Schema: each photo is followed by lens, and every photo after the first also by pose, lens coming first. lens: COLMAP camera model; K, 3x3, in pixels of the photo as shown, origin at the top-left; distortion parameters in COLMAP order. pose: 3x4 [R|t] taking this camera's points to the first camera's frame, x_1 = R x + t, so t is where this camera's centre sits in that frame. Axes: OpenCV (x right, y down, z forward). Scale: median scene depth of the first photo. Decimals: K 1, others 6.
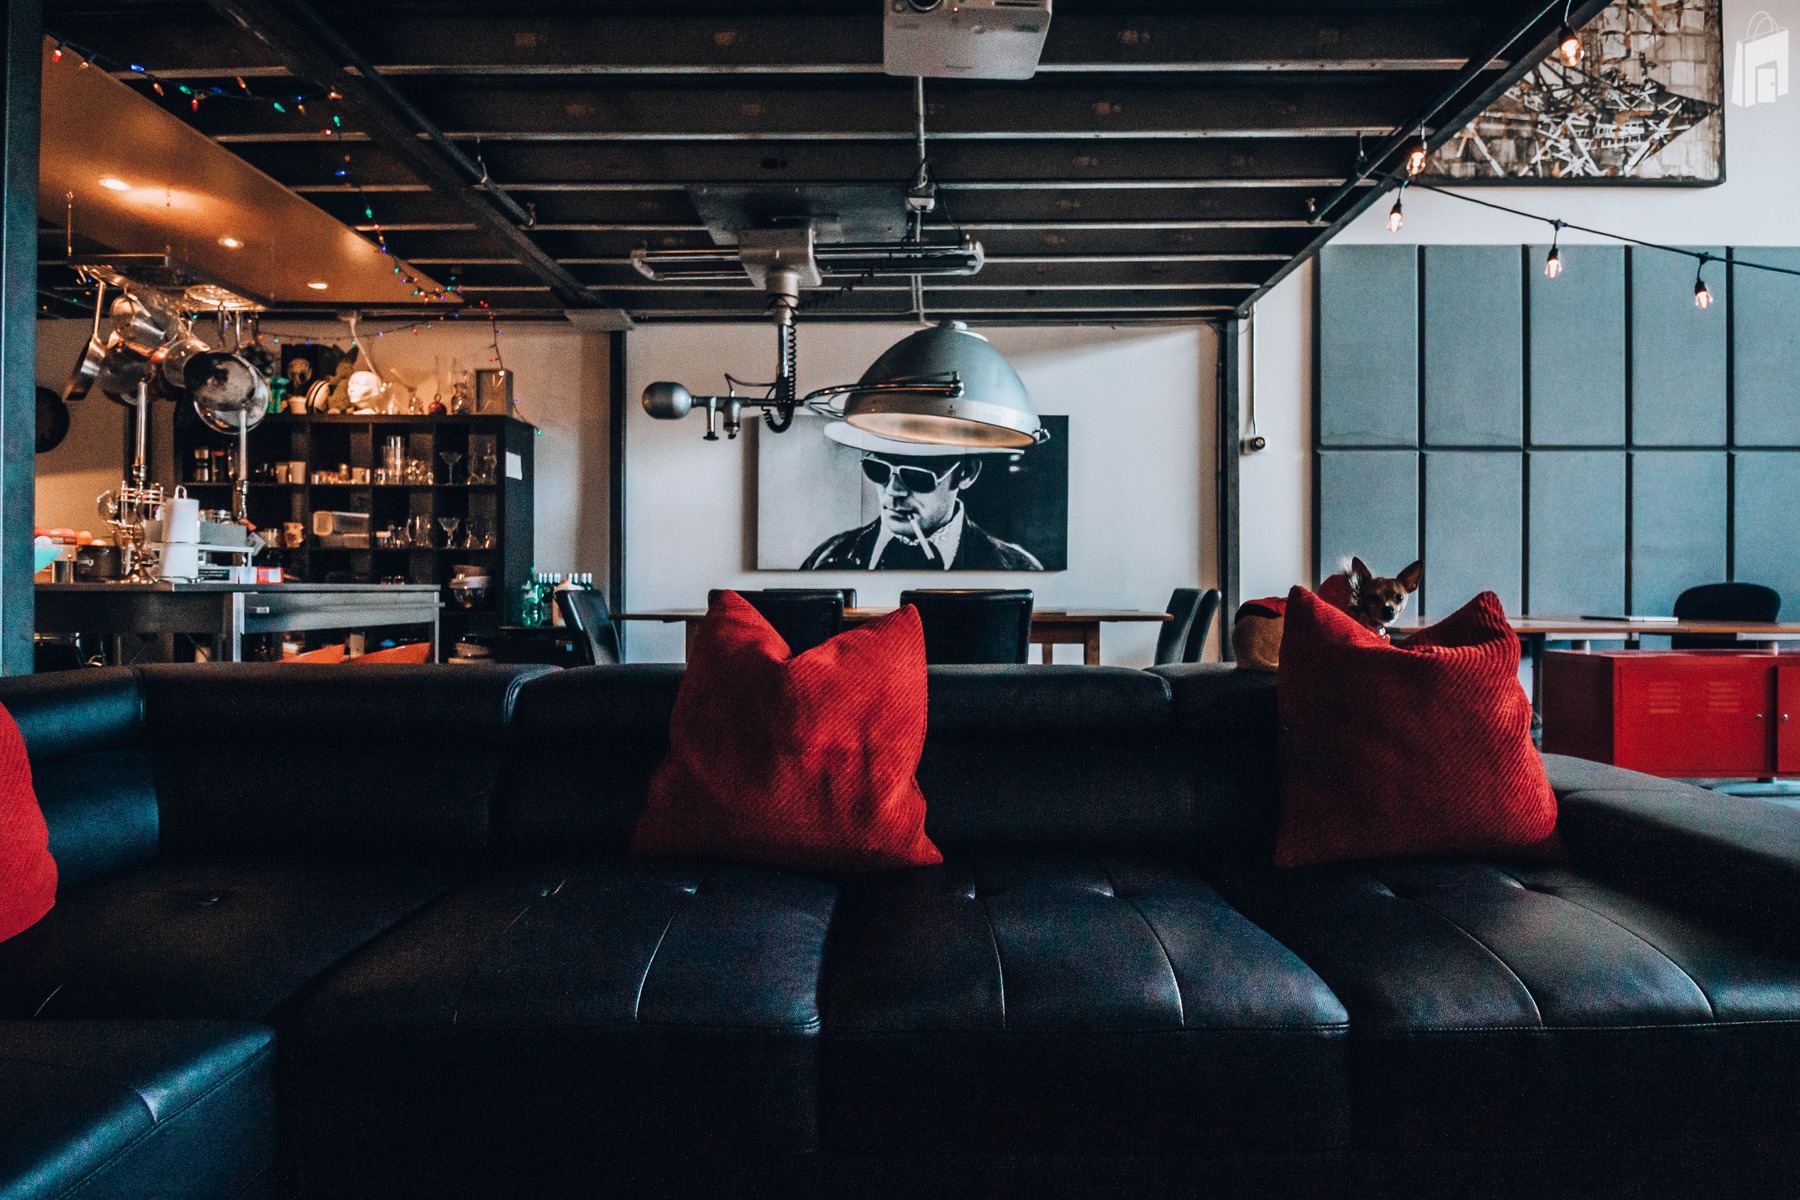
lens RADIAL K [[921.3, 0, 900.0], [0, 921.3, 600.0], [0, 0, 1]] dist [0.000735, -0.000313]
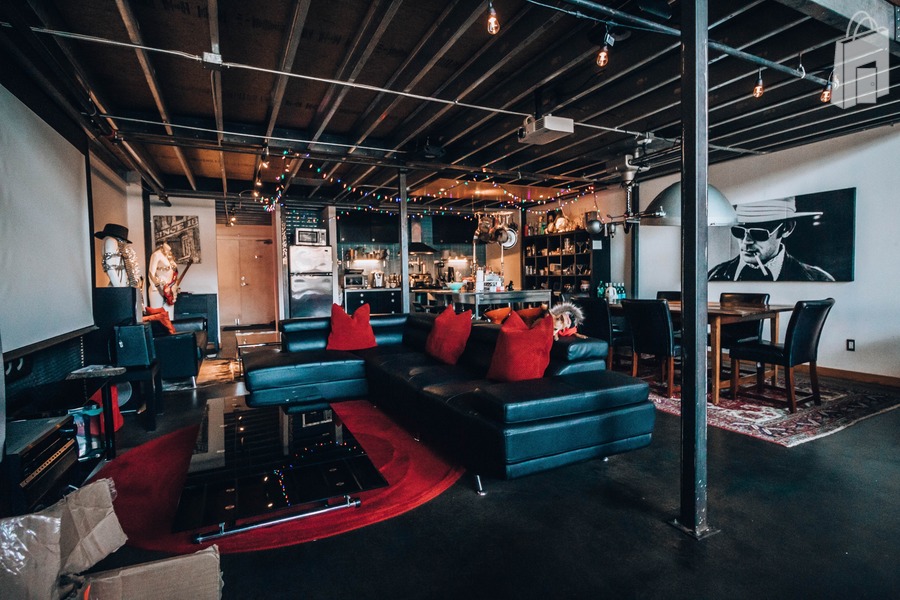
lens RADIAL K [[460.6, 0, 450.0], [0, 460.6, 300.0], [0, 0, 1]] dist [0.000735, -0.000313]
pose [[0.444122, 0.034901, -0.895286, 0.606092], [0.009986, 0.998986, 0.043897, -0.041965], [0.895911, -0.028436, 0.443323, -0.021942]]
